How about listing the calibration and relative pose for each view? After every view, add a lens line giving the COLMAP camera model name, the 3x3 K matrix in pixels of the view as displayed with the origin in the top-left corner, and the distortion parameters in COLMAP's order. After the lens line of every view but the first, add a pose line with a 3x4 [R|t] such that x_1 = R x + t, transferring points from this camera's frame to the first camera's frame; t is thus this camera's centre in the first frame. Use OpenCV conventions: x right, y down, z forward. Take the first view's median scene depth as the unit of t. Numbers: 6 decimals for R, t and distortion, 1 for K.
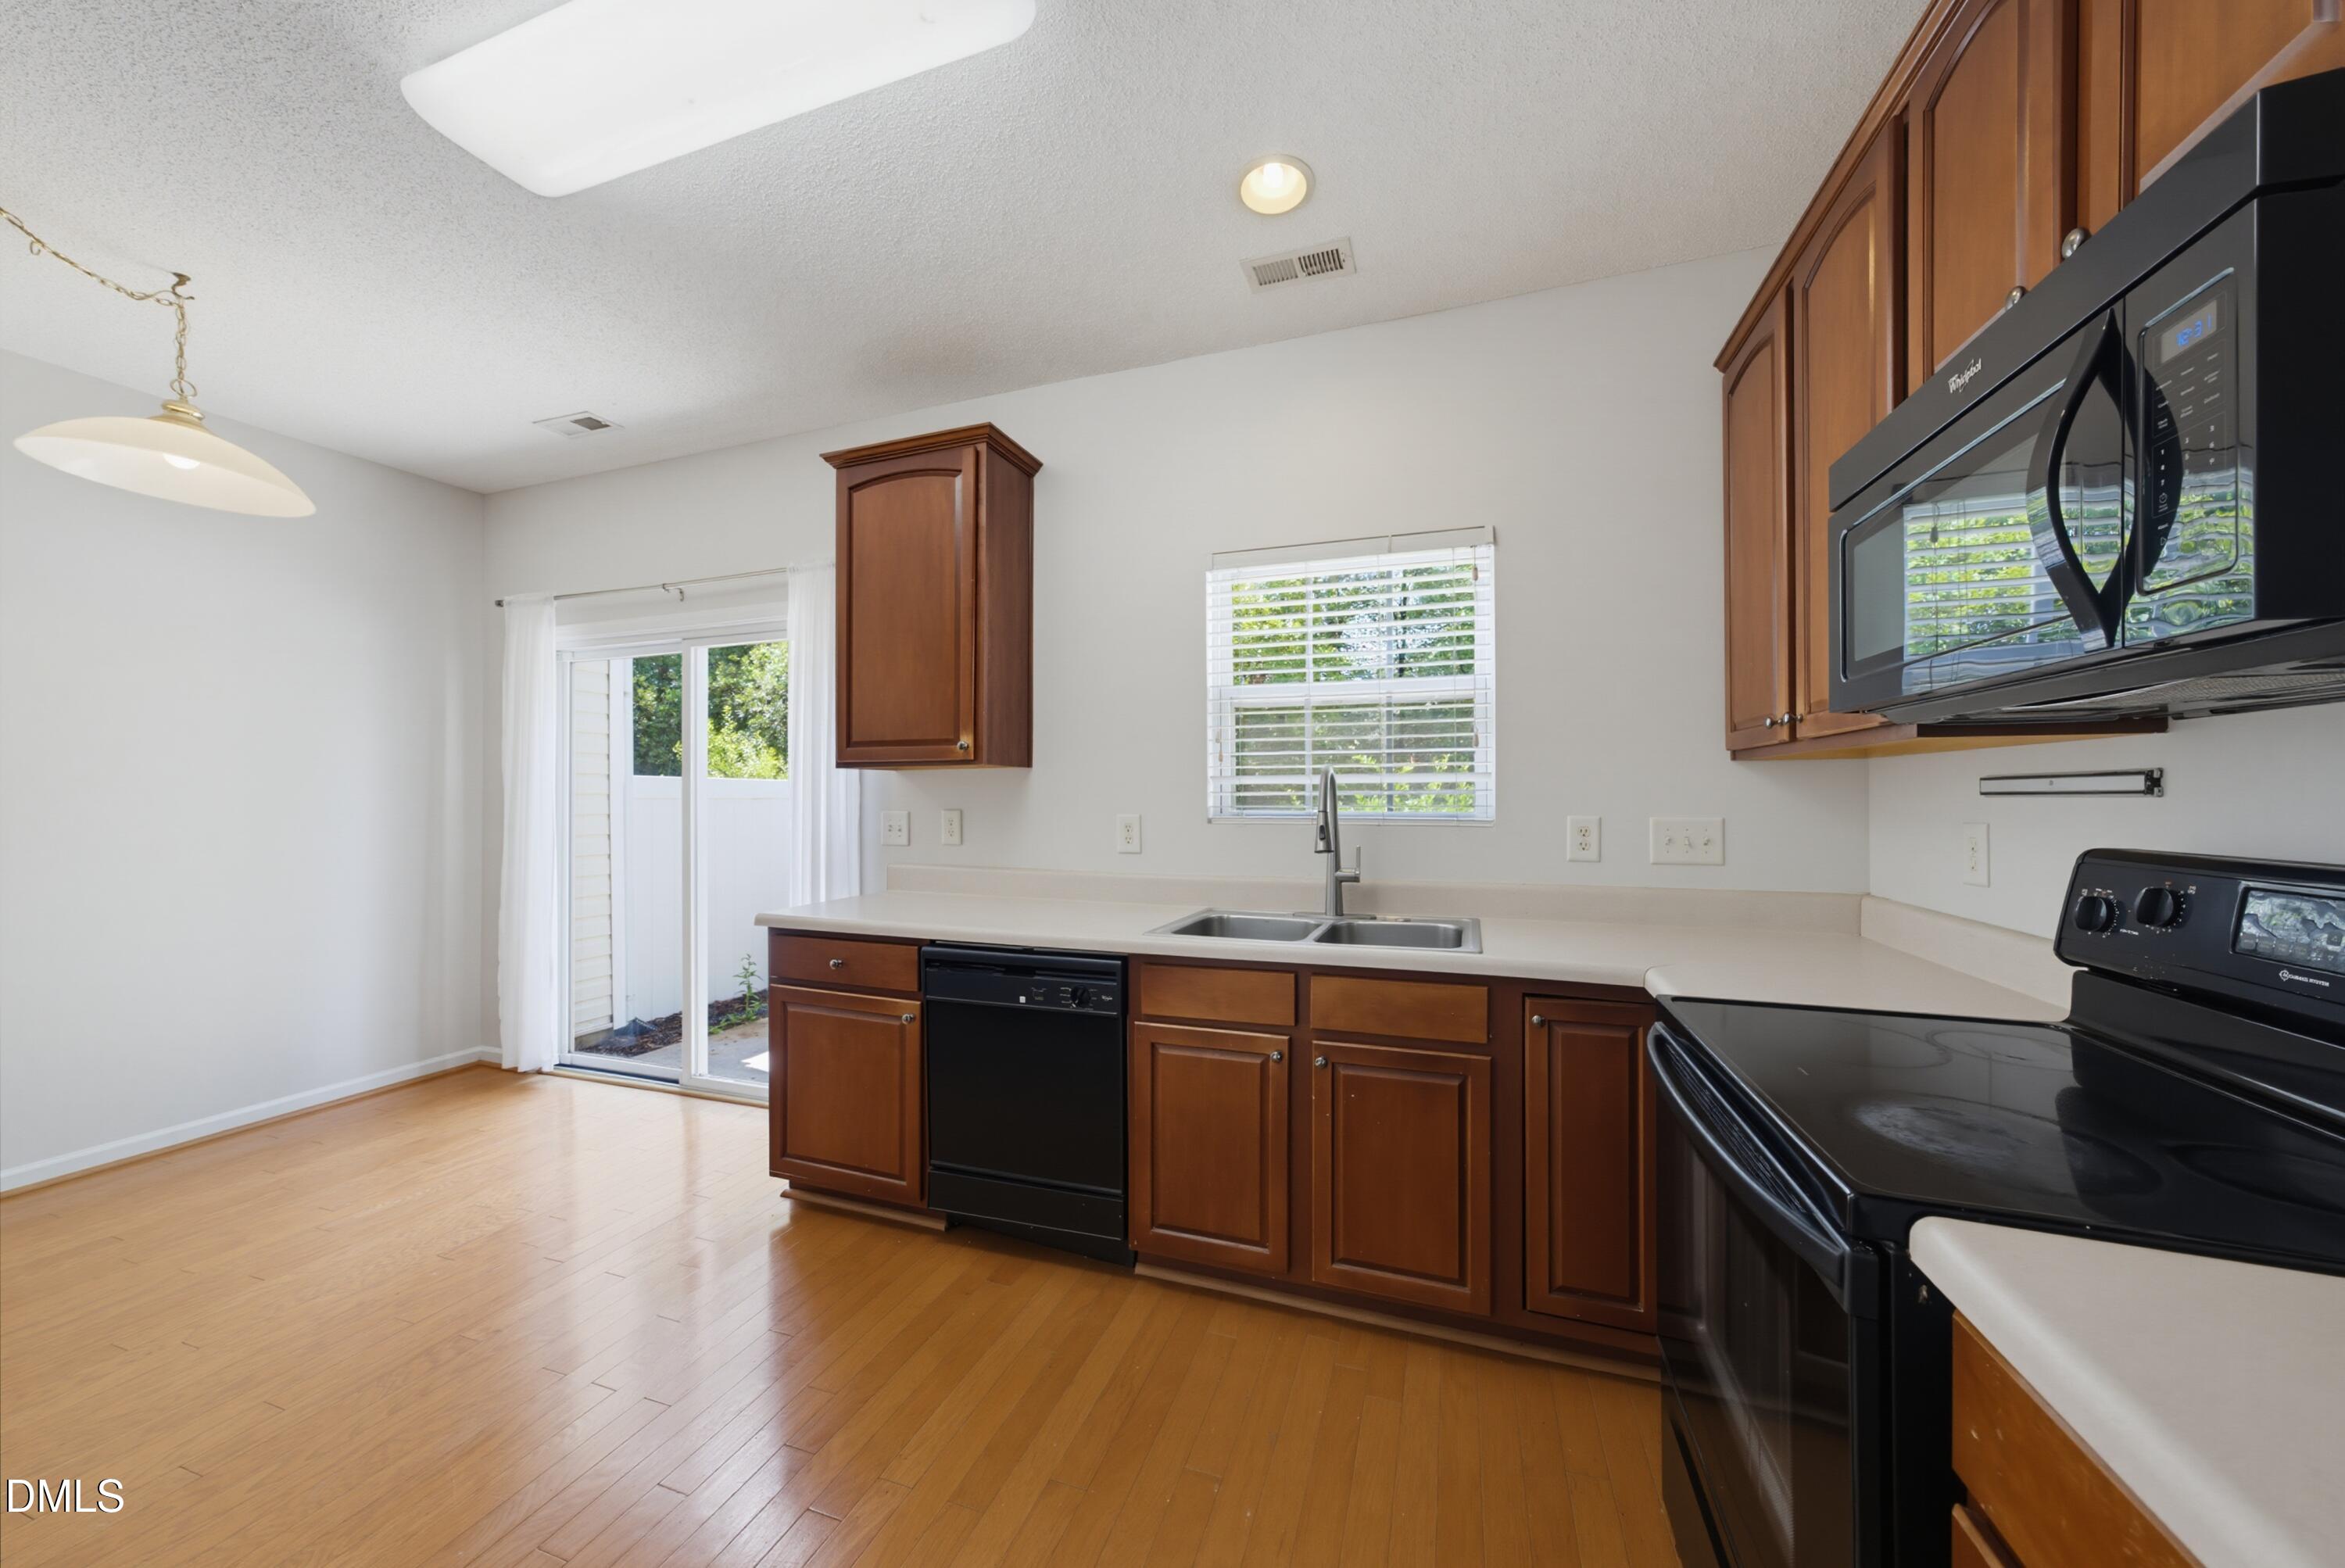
lens RADIAL K [[805.9, 0, 1206.5], [0, 805.9, 789.9], [0, 0, 1]] dist [-0.004514, 0.004396]
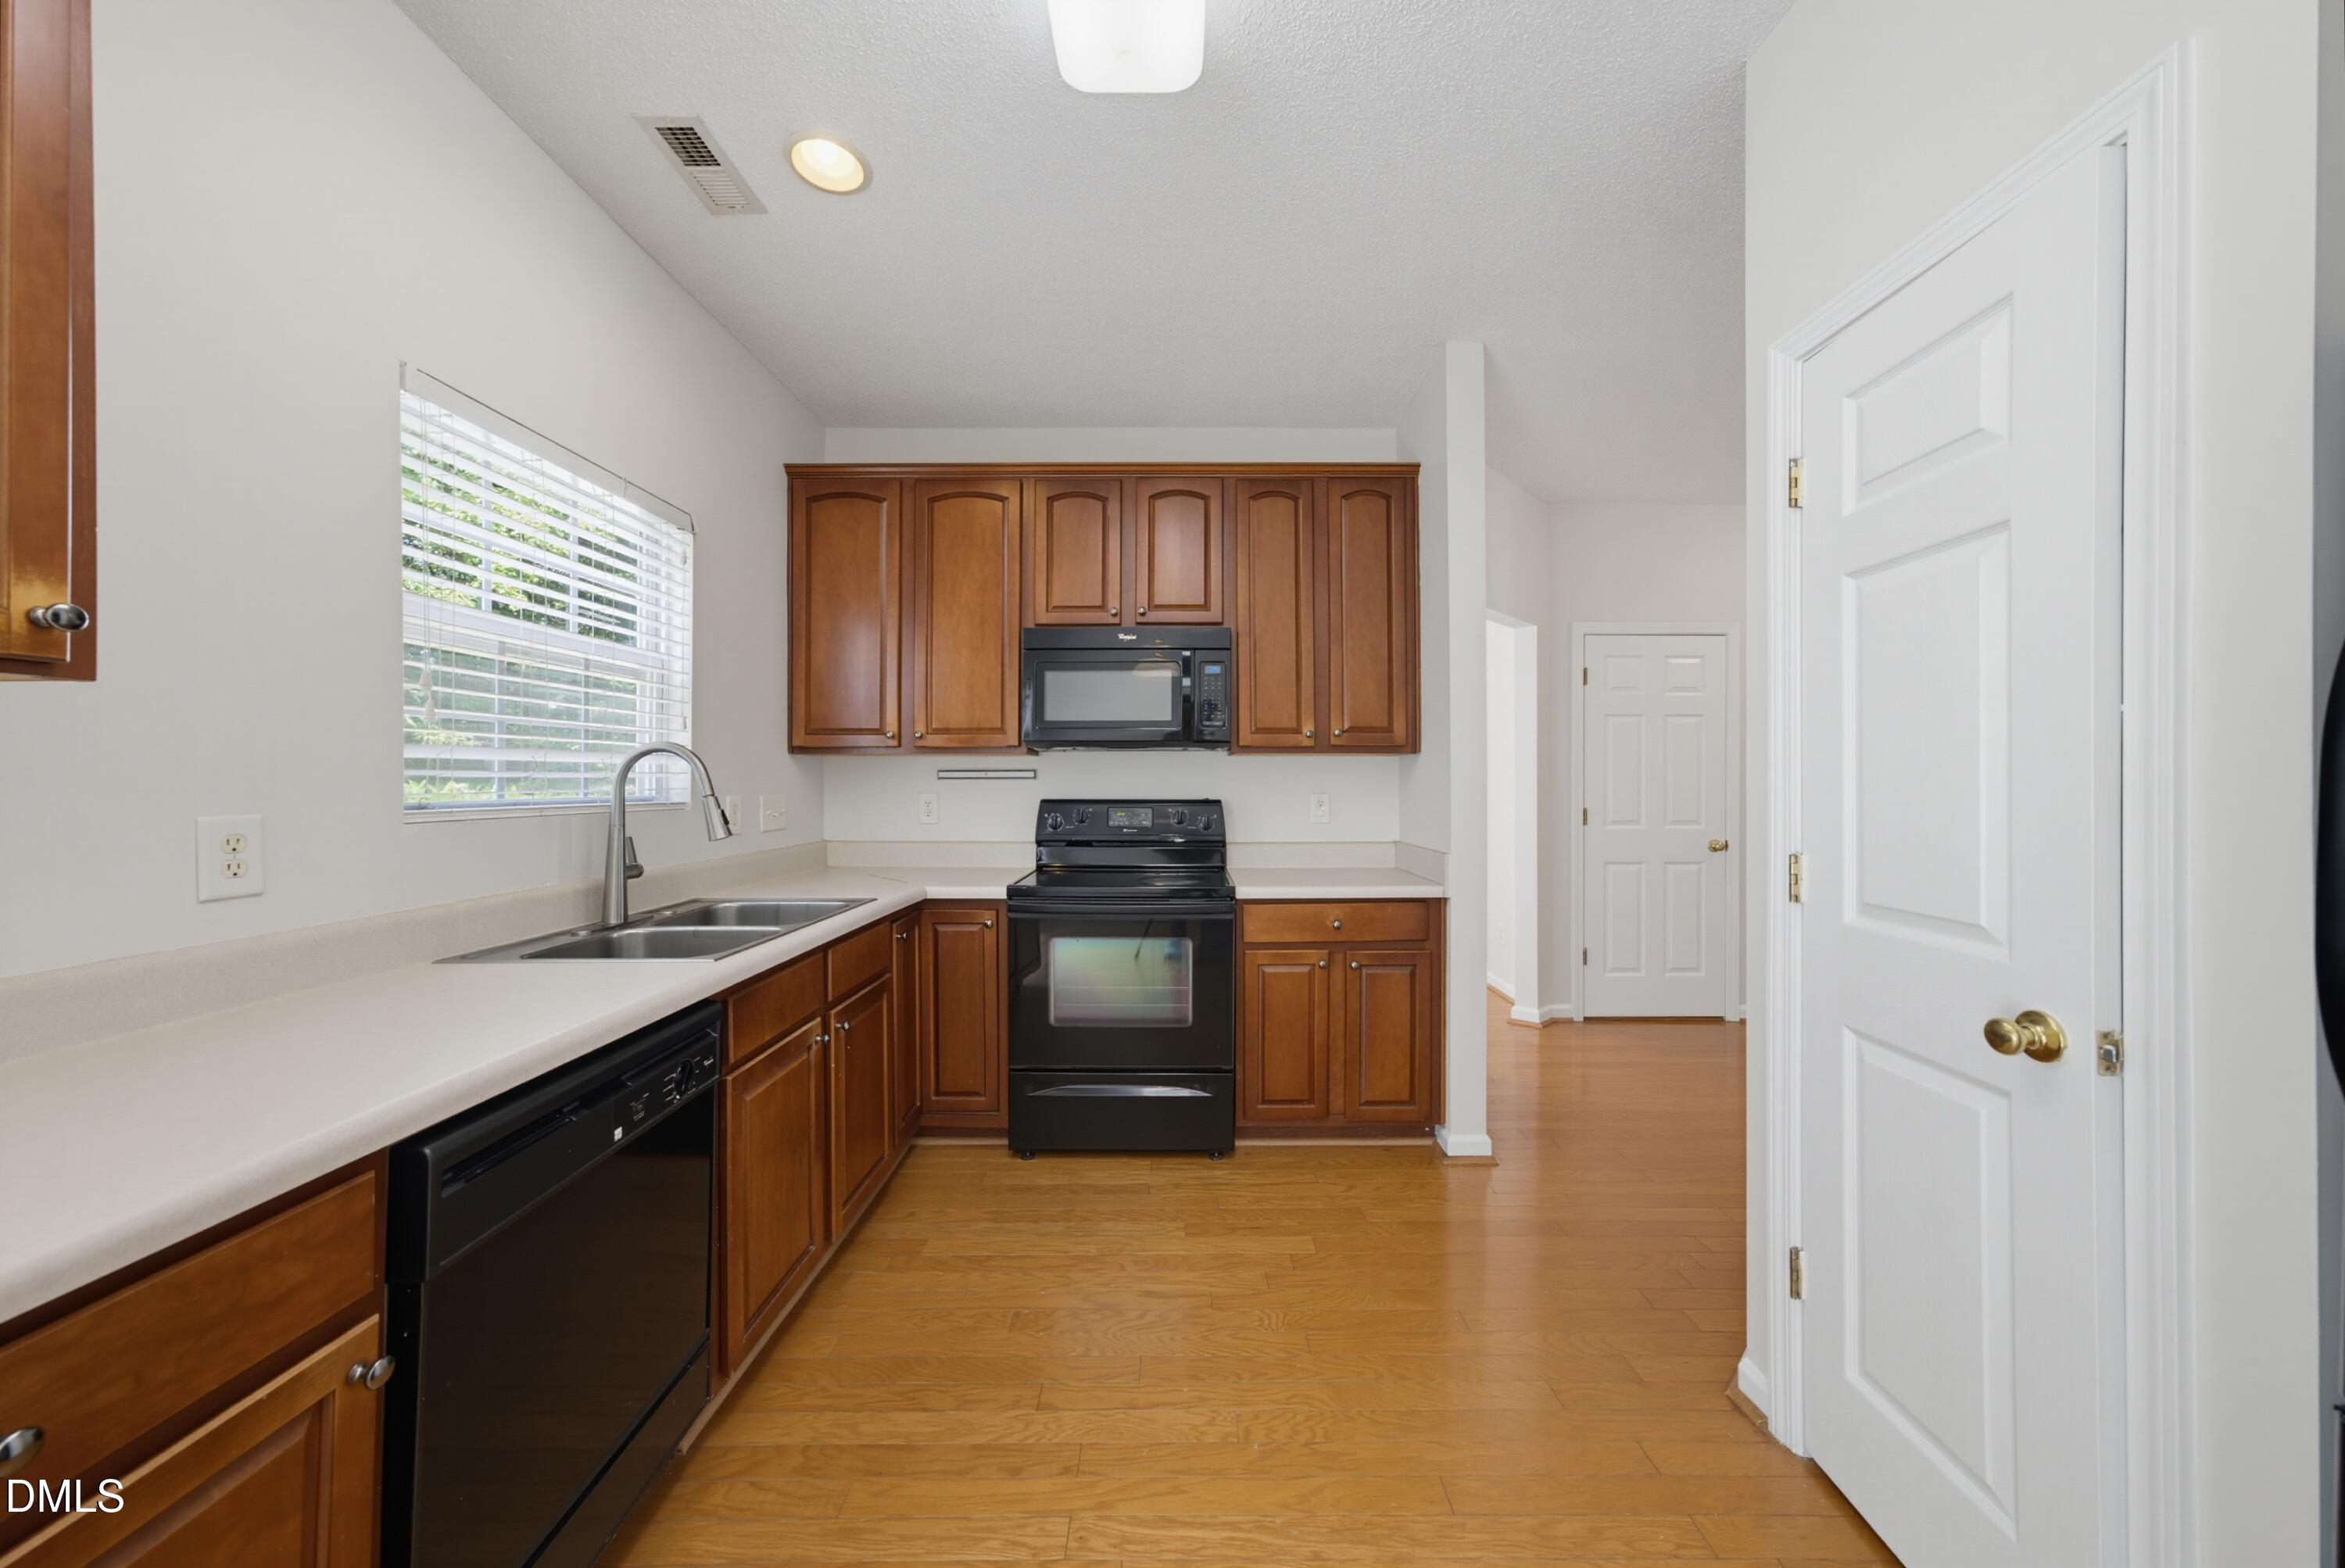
lens RADIAL K [[805.9, 0, 1171.2], [0, 805.9, 784.6], [0, 0, 1]] dist [-0.004514, 0.004396]
pose [[-0.313481, -0.001198, 0.949594, -0.811435], [-0.003937, 0.999992, -0.000037, 0.012276], [-0.949586, -0.003750, -0.313483, 0.743467]]
